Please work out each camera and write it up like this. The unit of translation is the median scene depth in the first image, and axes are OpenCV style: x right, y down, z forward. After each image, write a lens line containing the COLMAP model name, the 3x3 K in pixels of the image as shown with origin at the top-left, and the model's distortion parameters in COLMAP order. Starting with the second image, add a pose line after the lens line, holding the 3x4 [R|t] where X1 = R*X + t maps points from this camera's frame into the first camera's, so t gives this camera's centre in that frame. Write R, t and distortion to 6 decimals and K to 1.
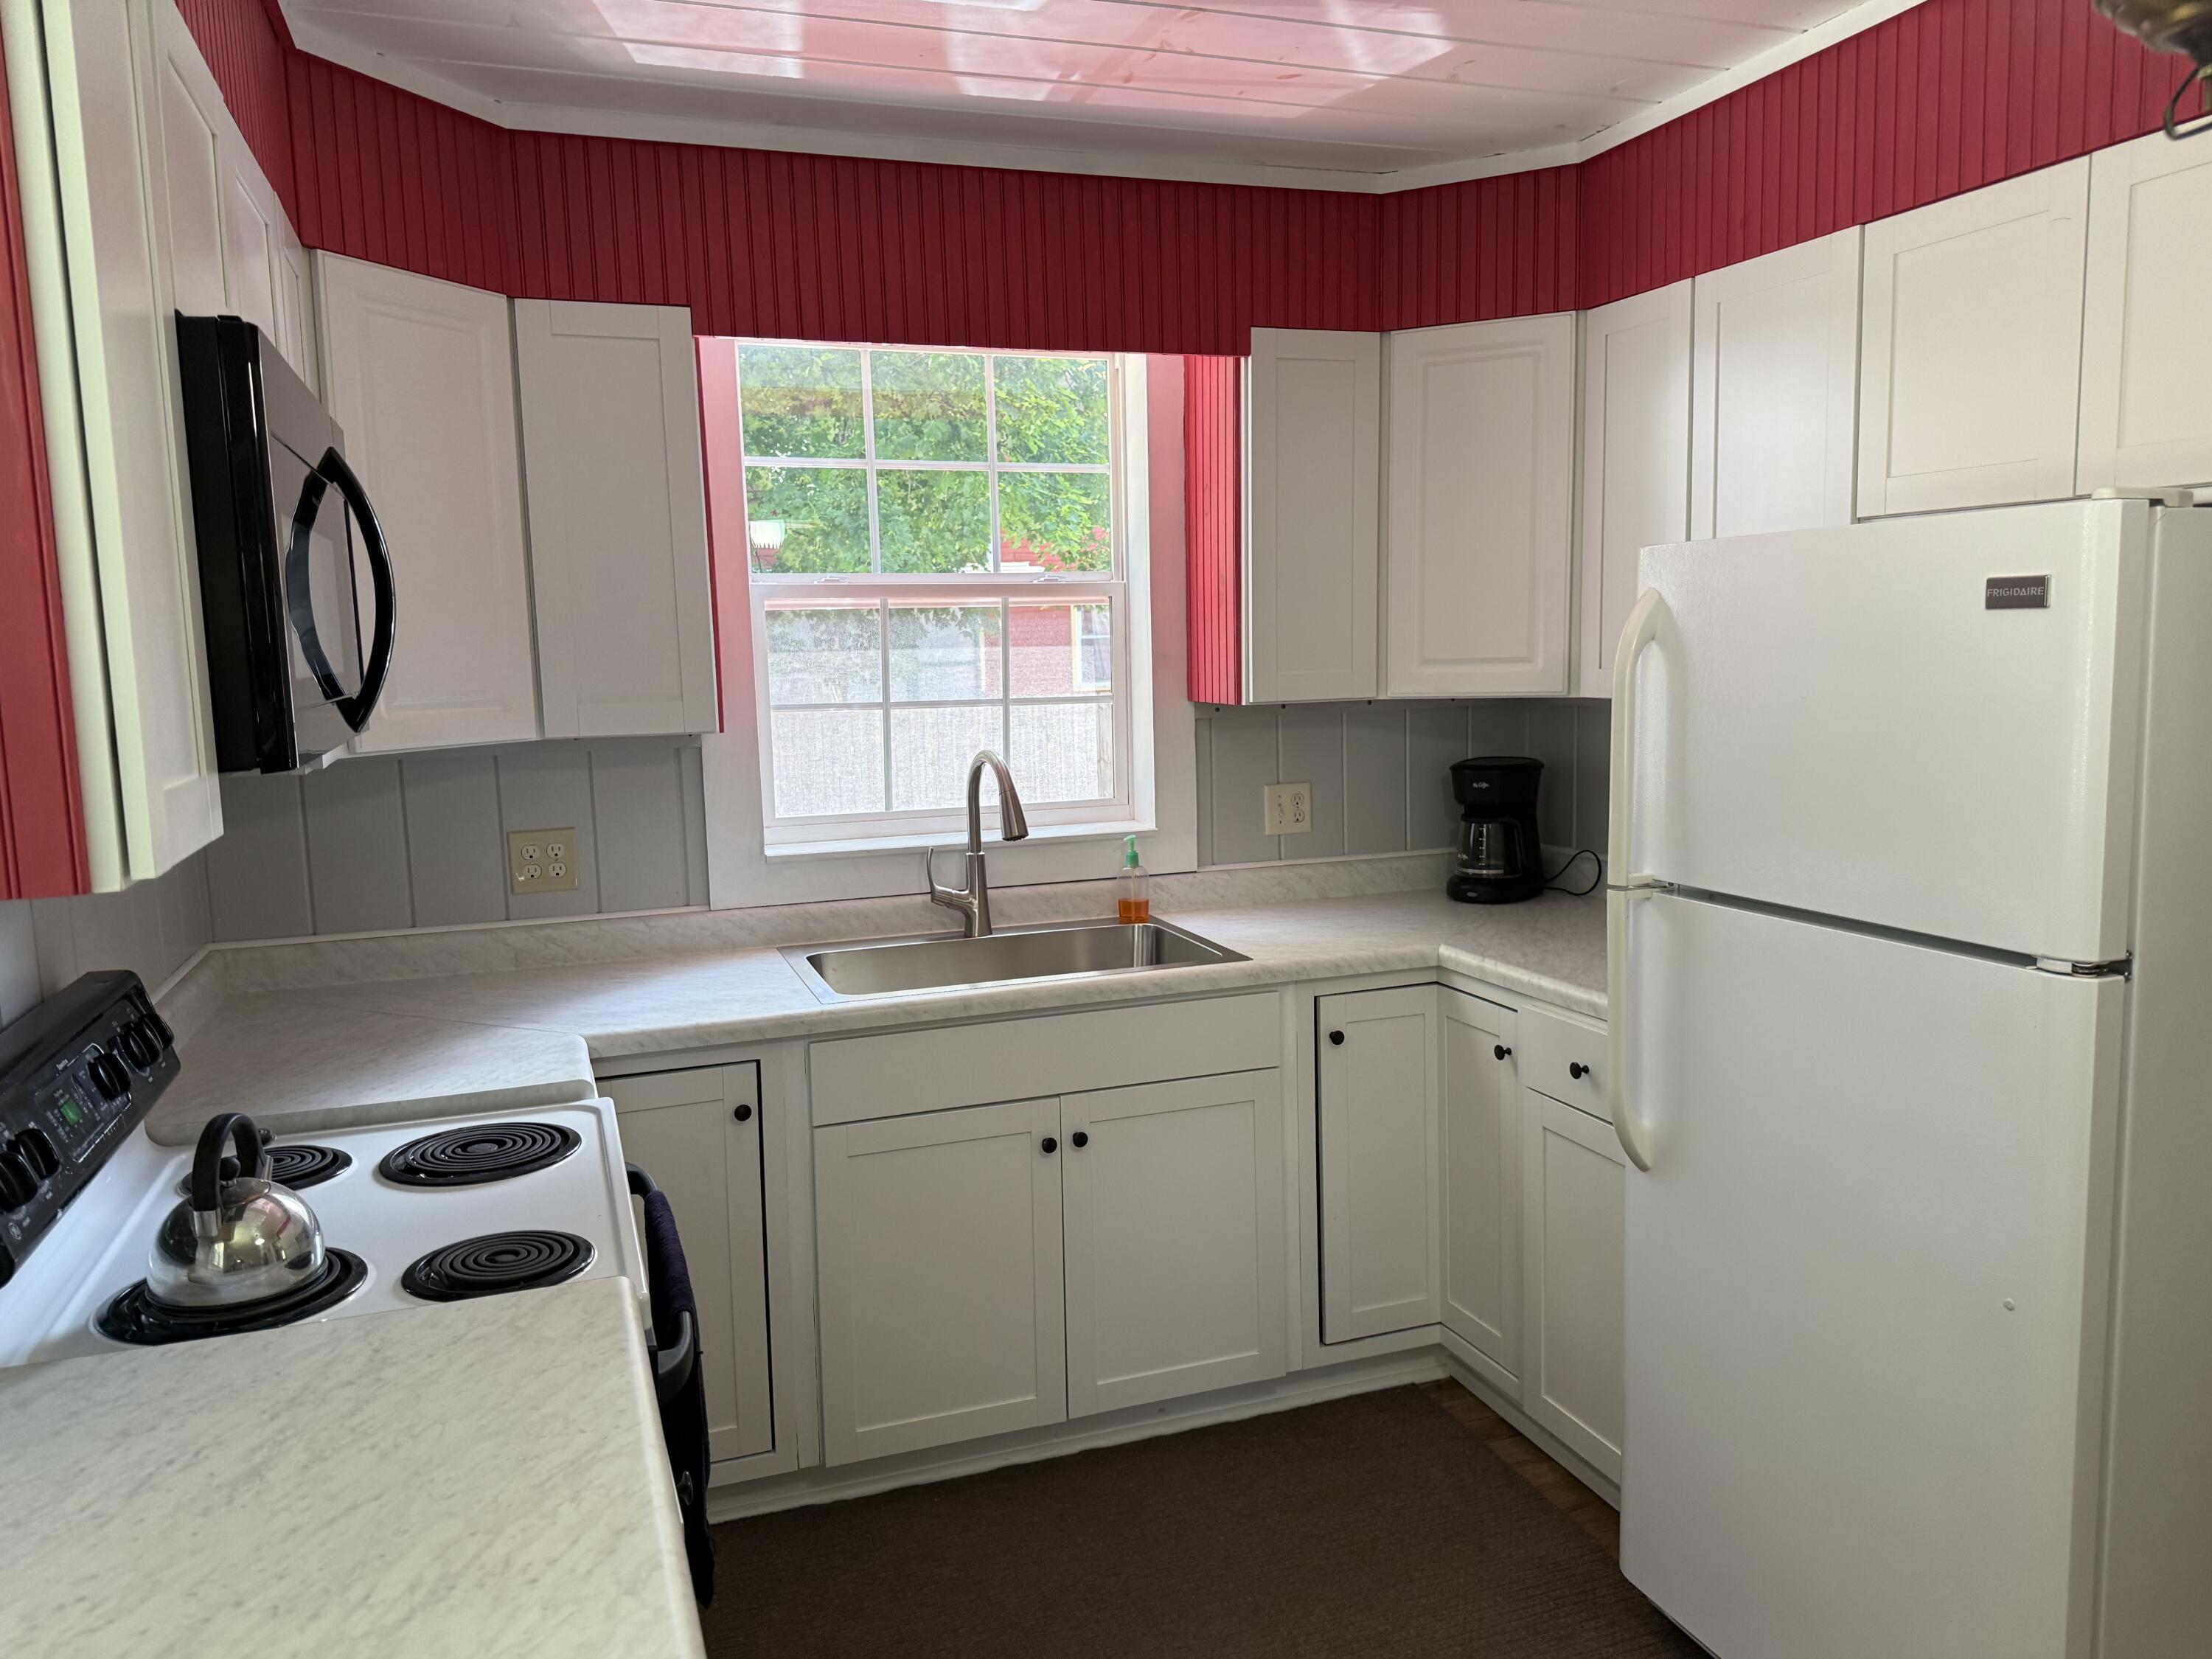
lens RADIAL K [[1558.0, 0, 1116.3], [0, 1558.0, 808.2], [0, 0, 1]] dist [0.049964, -0.071797]
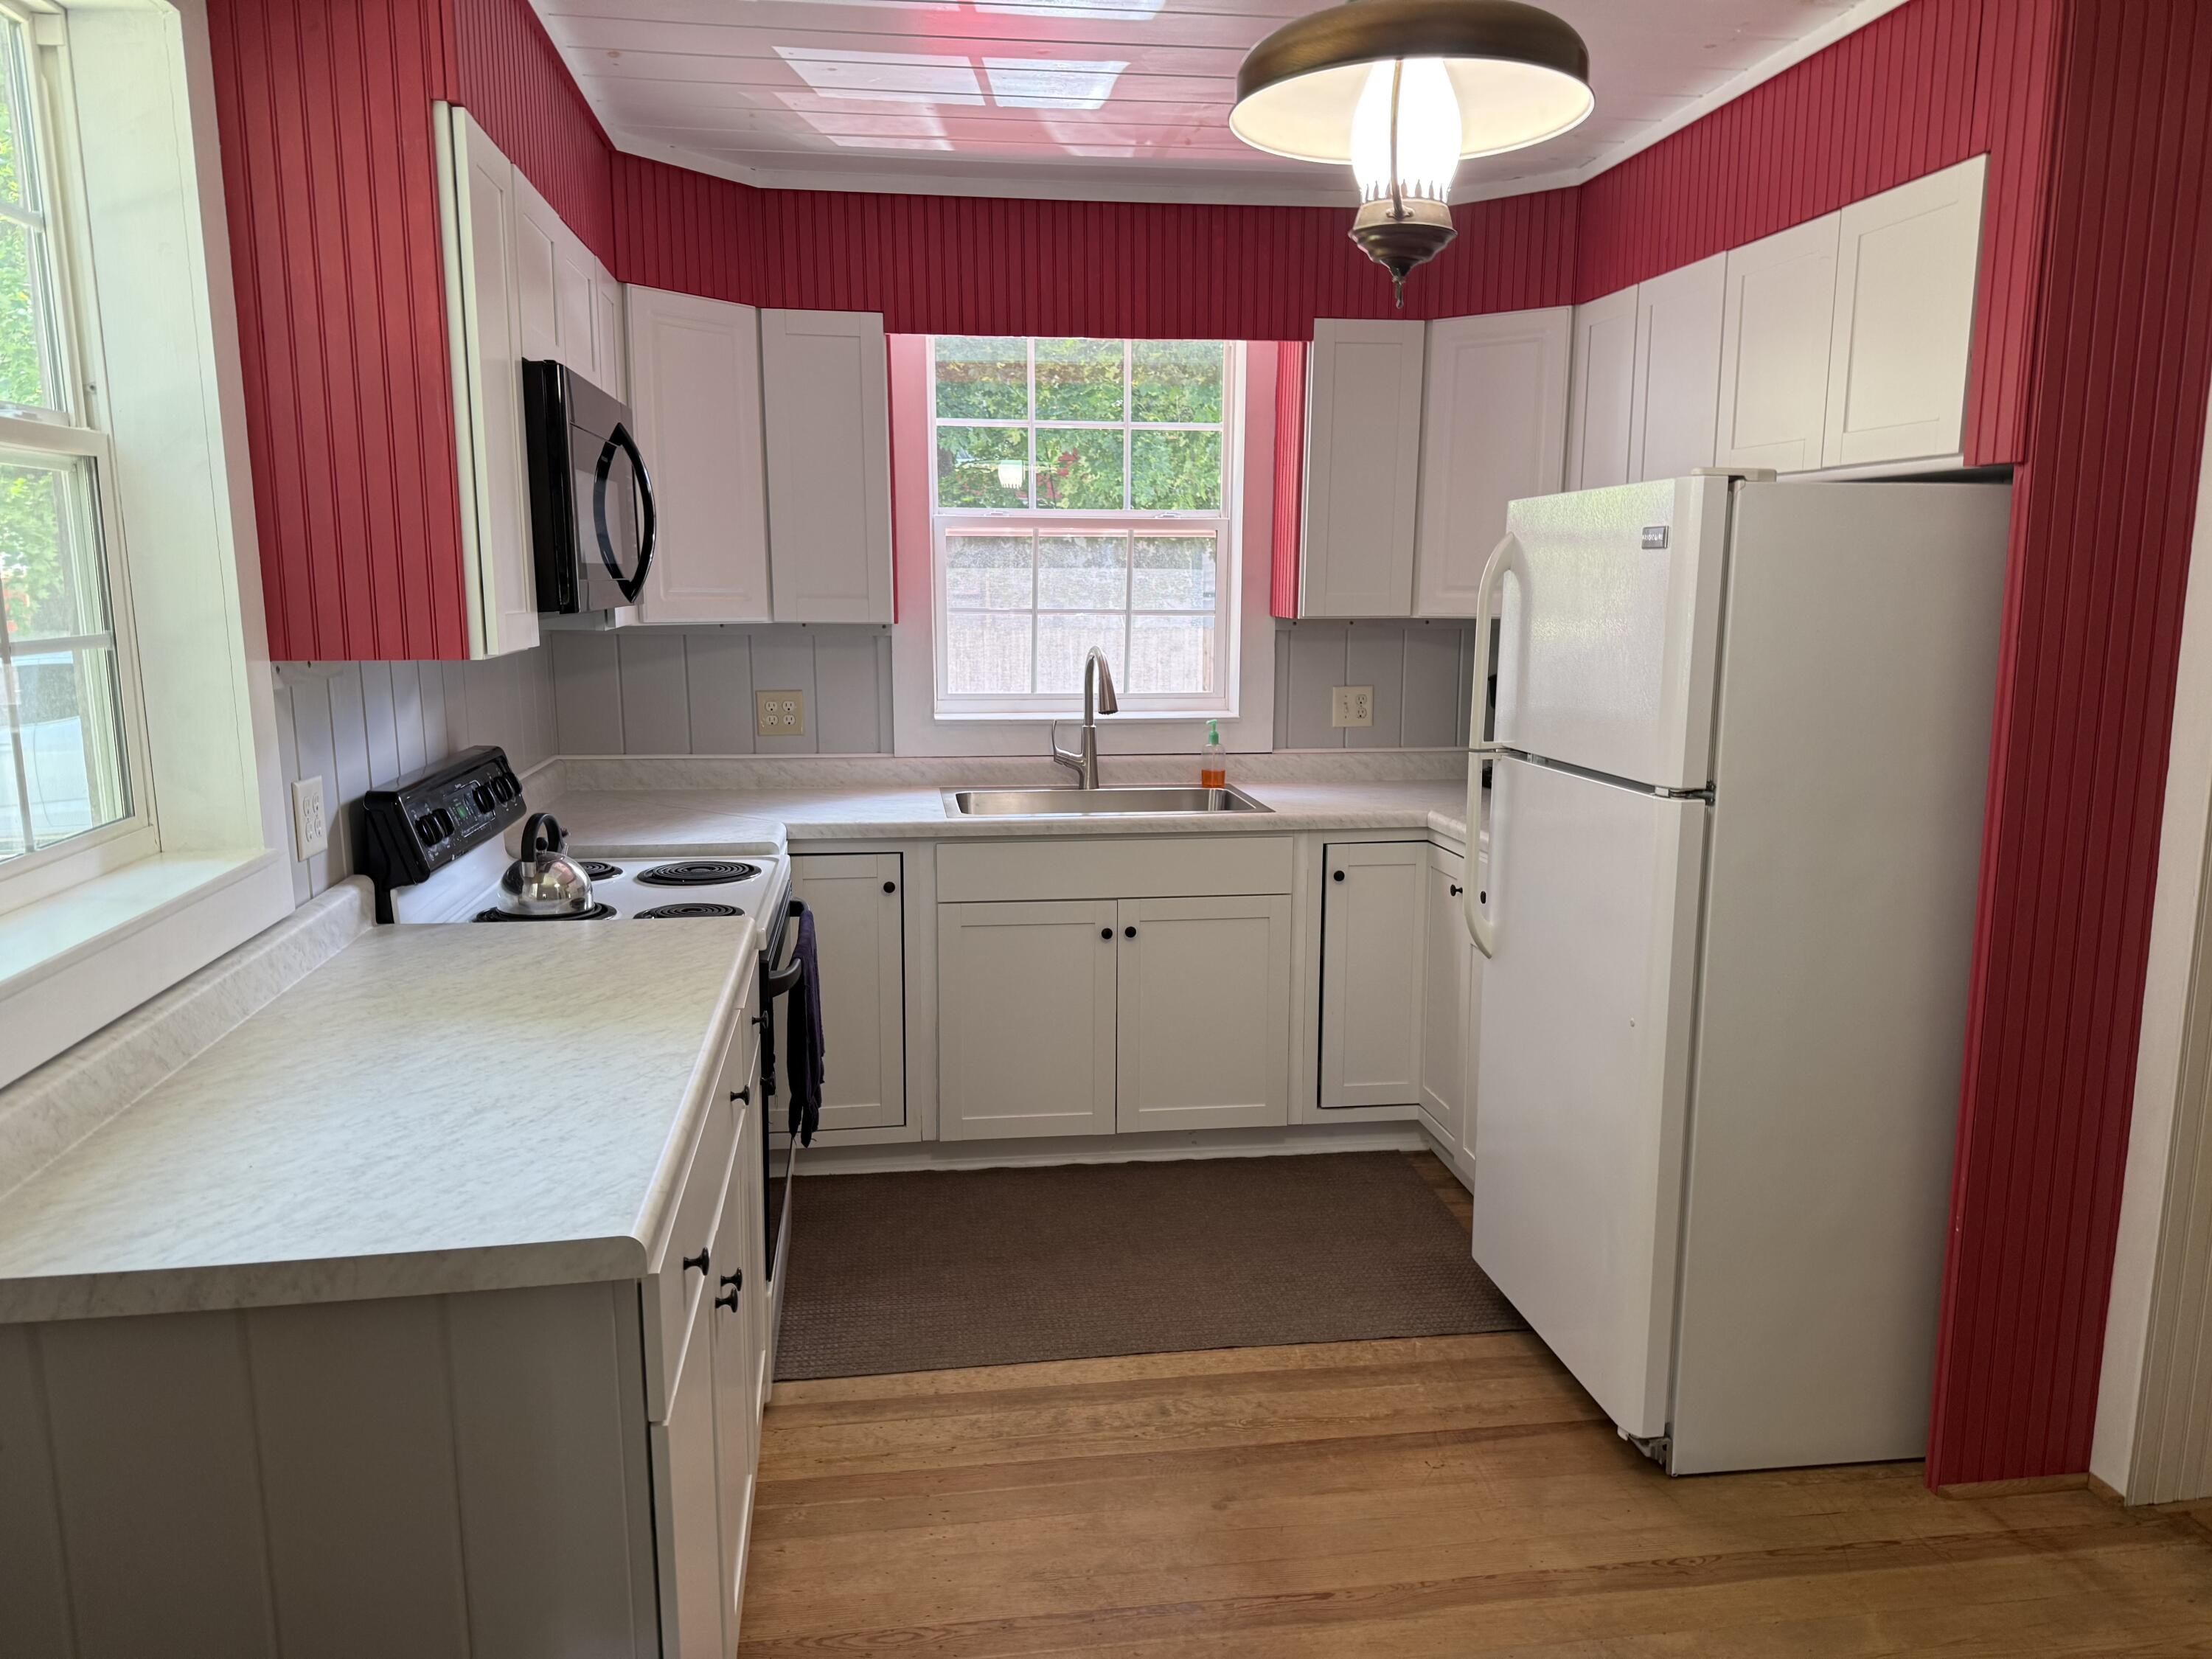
lens RADIAL K [[1558.0, 0, 1132.3], [0, 1558.0, 833.5], [0, 0, 1]] dist [0.049964, -0.071797]
pose [[0.979170, 0.059708, -0.194063, 0.238104], [-0.048983, 0.997020, 0.059604, 0.045677], [0.197043, -0.048856, 0.979177, -0.331431]]
